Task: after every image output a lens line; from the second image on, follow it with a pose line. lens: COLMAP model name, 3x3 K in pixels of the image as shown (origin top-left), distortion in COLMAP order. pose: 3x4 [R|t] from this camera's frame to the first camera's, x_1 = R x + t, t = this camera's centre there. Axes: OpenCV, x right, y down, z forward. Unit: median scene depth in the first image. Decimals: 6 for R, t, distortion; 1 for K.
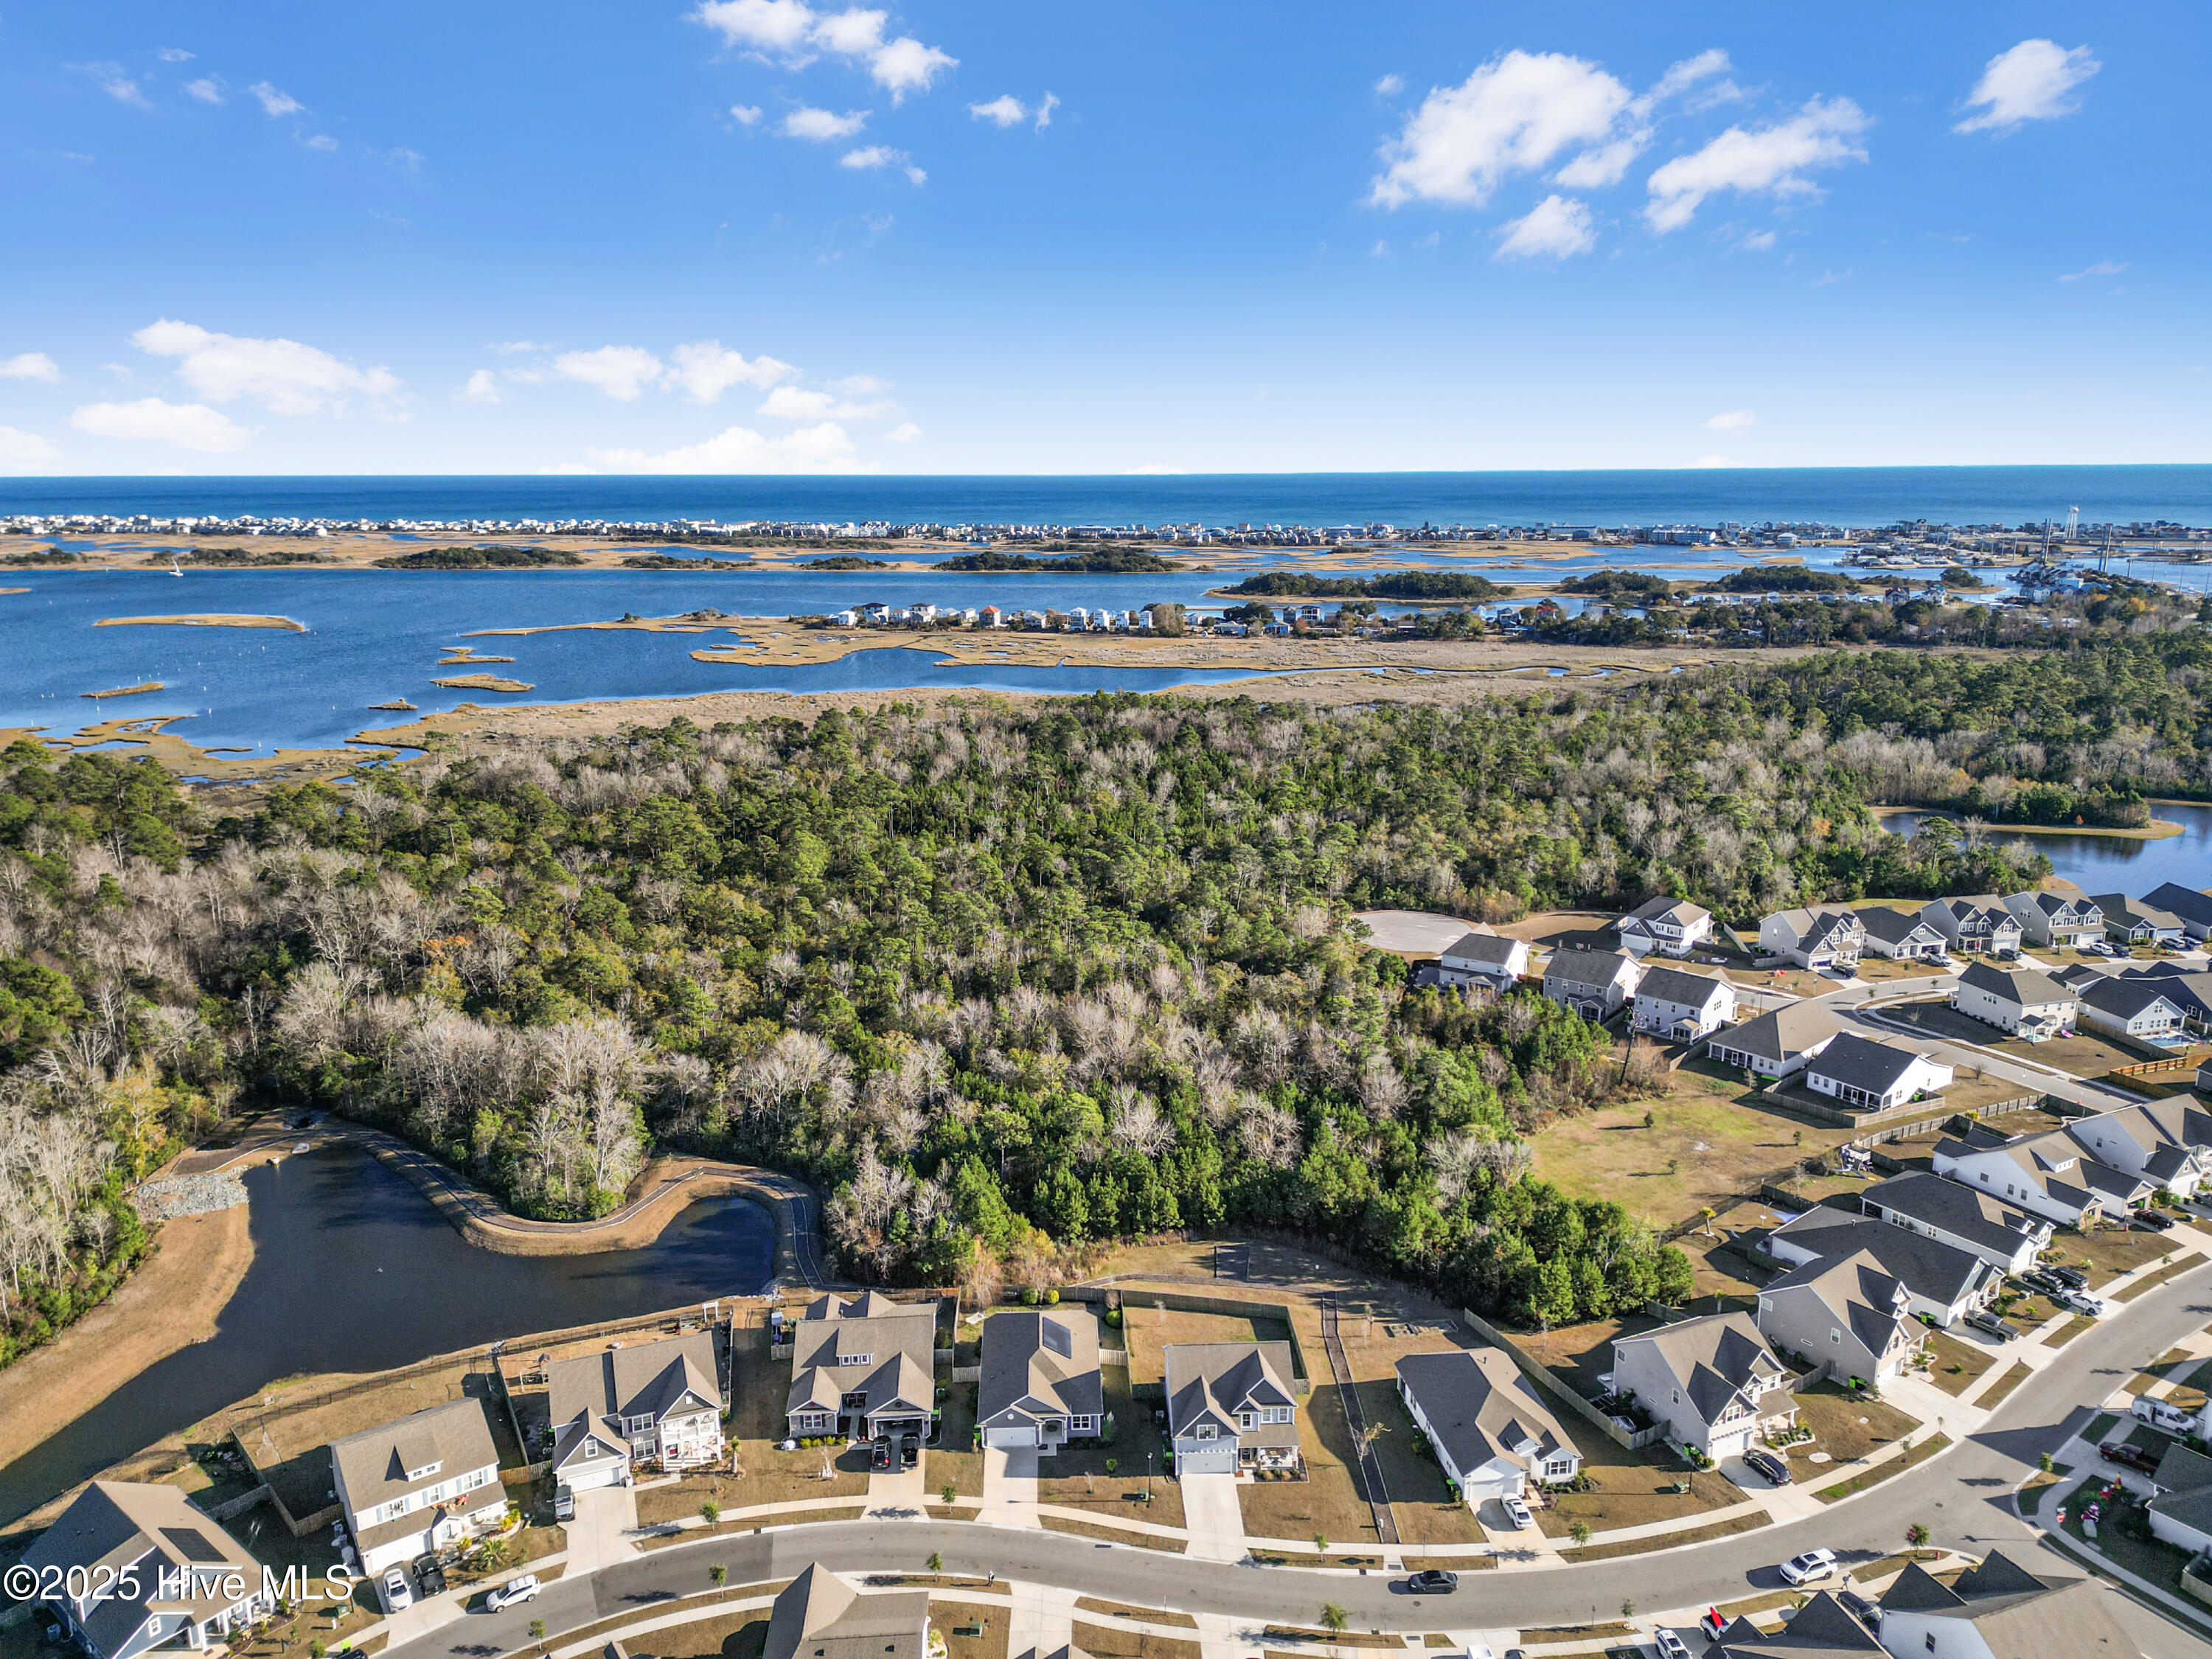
lens RADIAL K [[1531.4, 0, 1106.0], [0, 1531.4, 829.5], [0, 0, 1]] dist [0.090710, -0.088419]
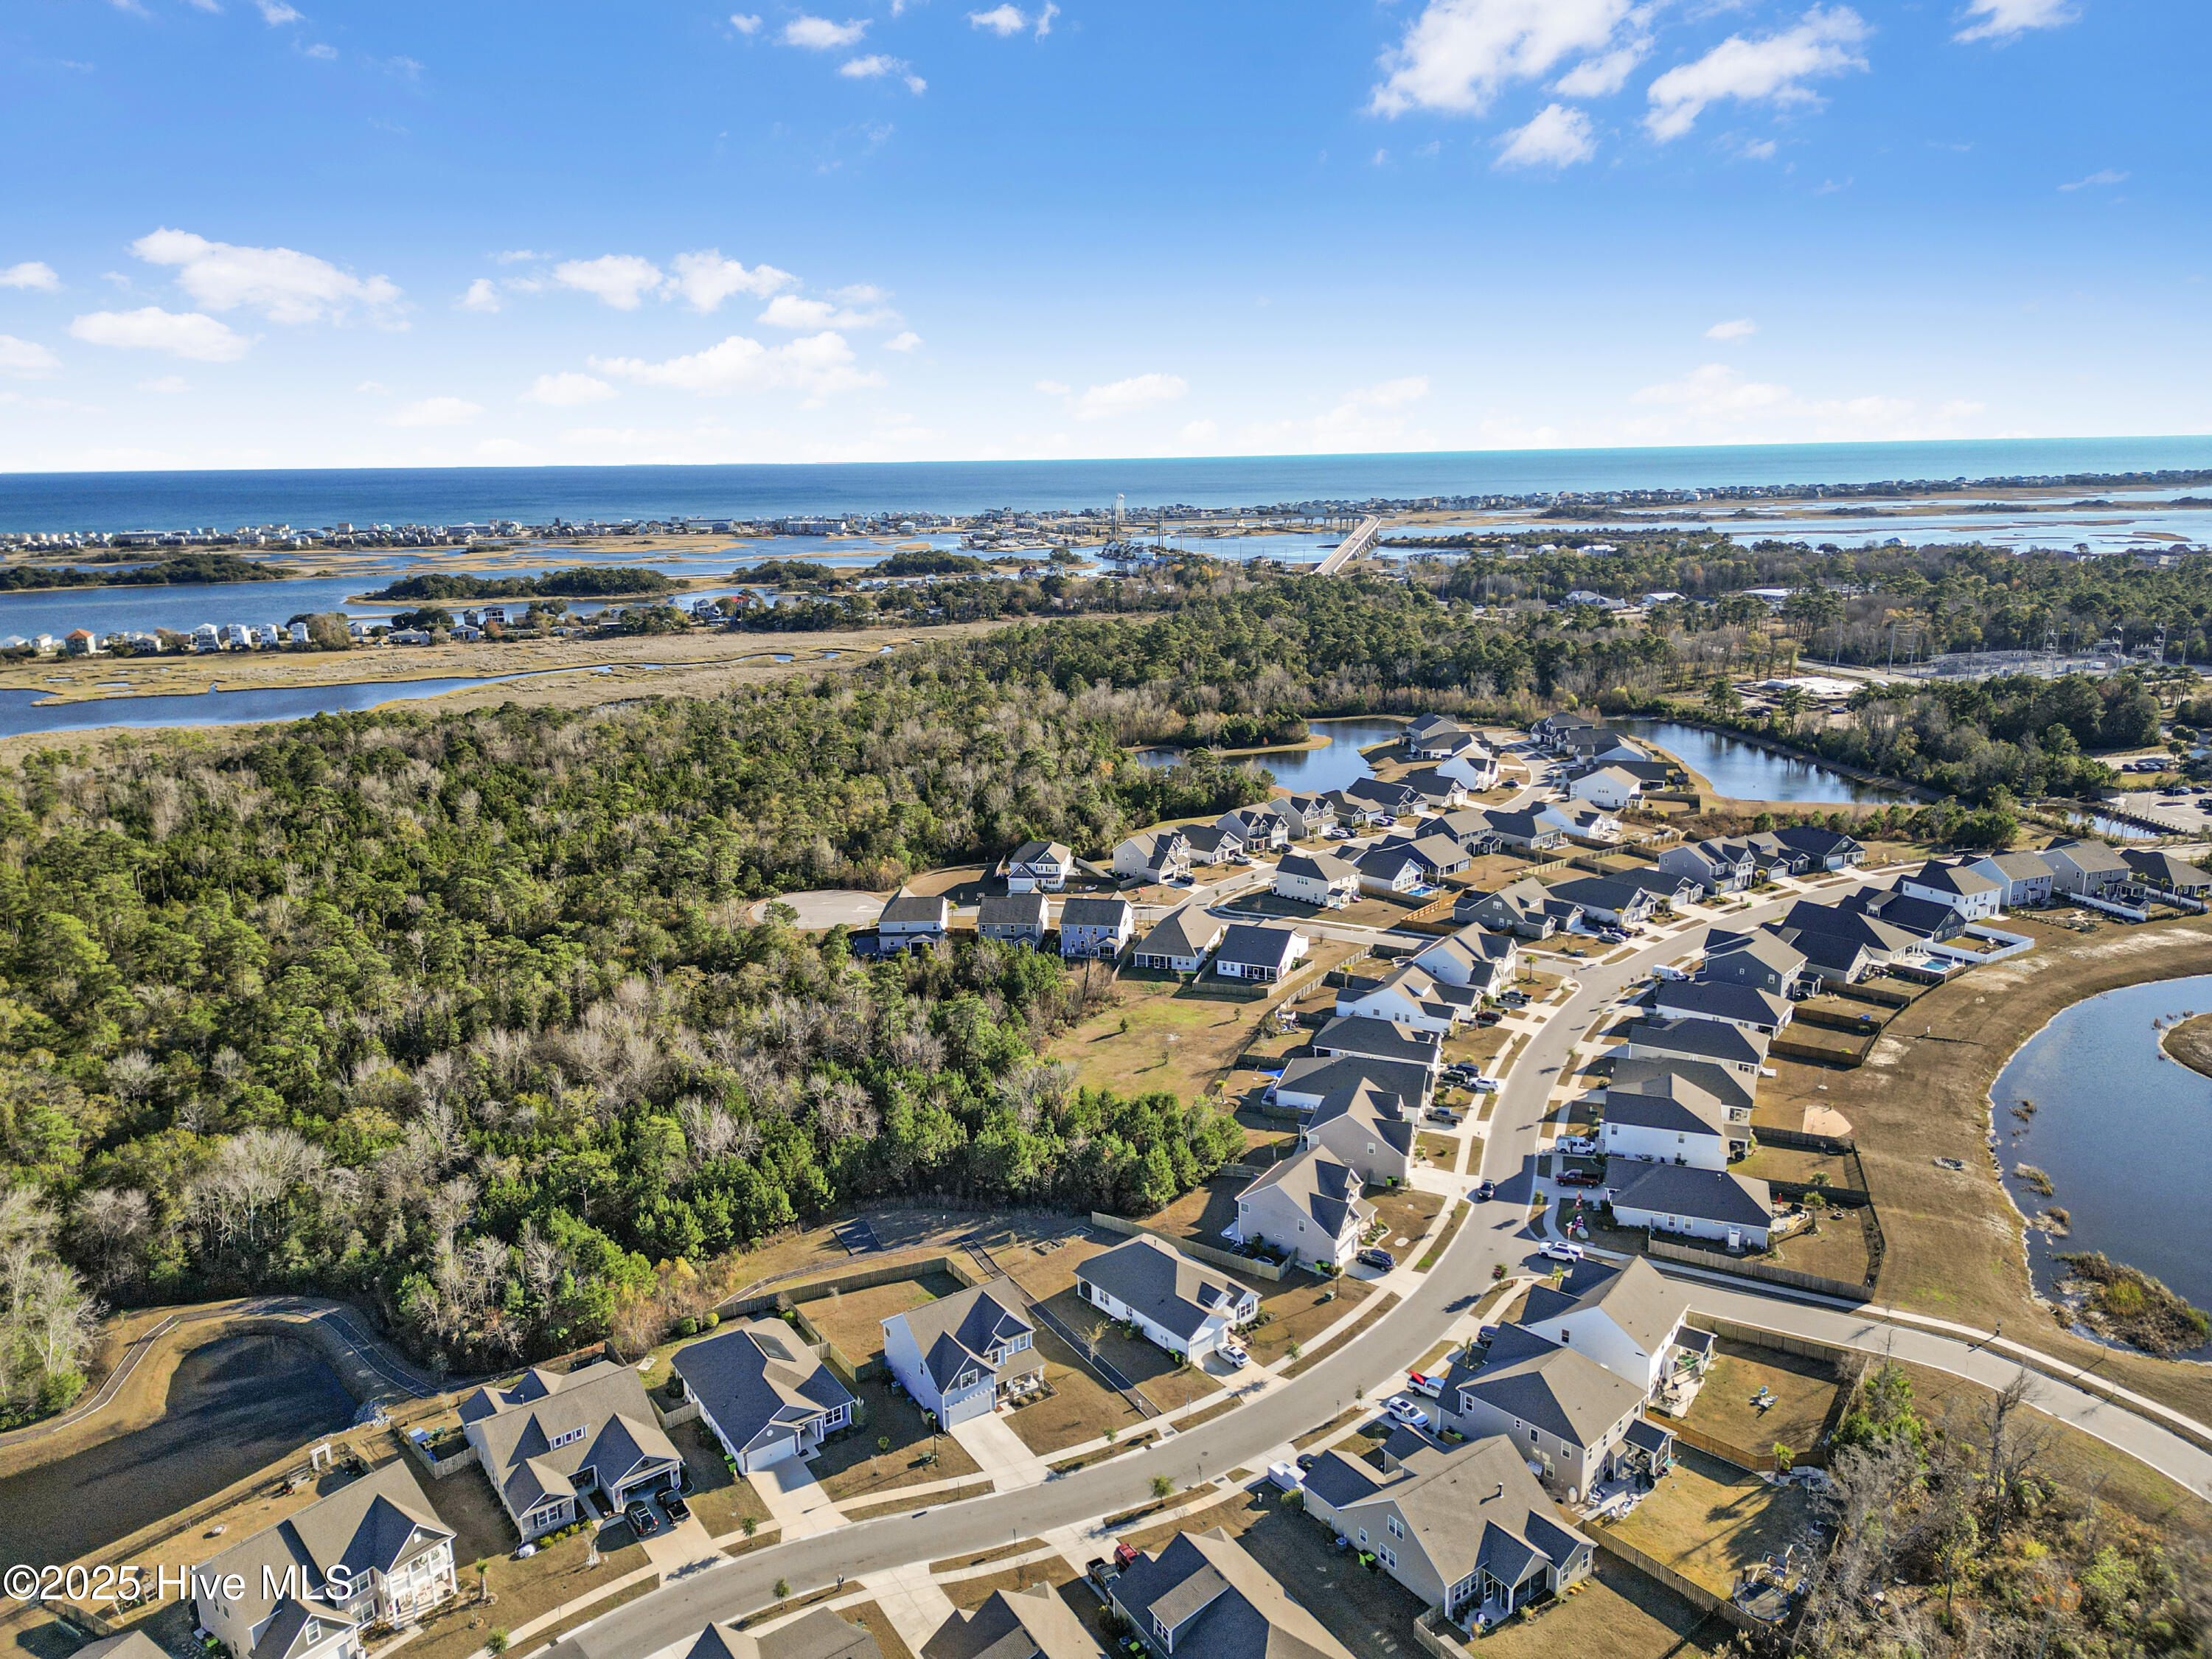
lens RADIAL K [[1531.4, 0, 1106.0], [0, 1531.4, 829.5], [0, 0, 1]] dist [0.090710, -0.088419]
pose [[0.851182, -0.134021, 0.507472, -0.183262], [0.132520, 0.990402, 0.039284, -0.001130], [-0.507866, 0.033812, 0.860772, 0.029825]]
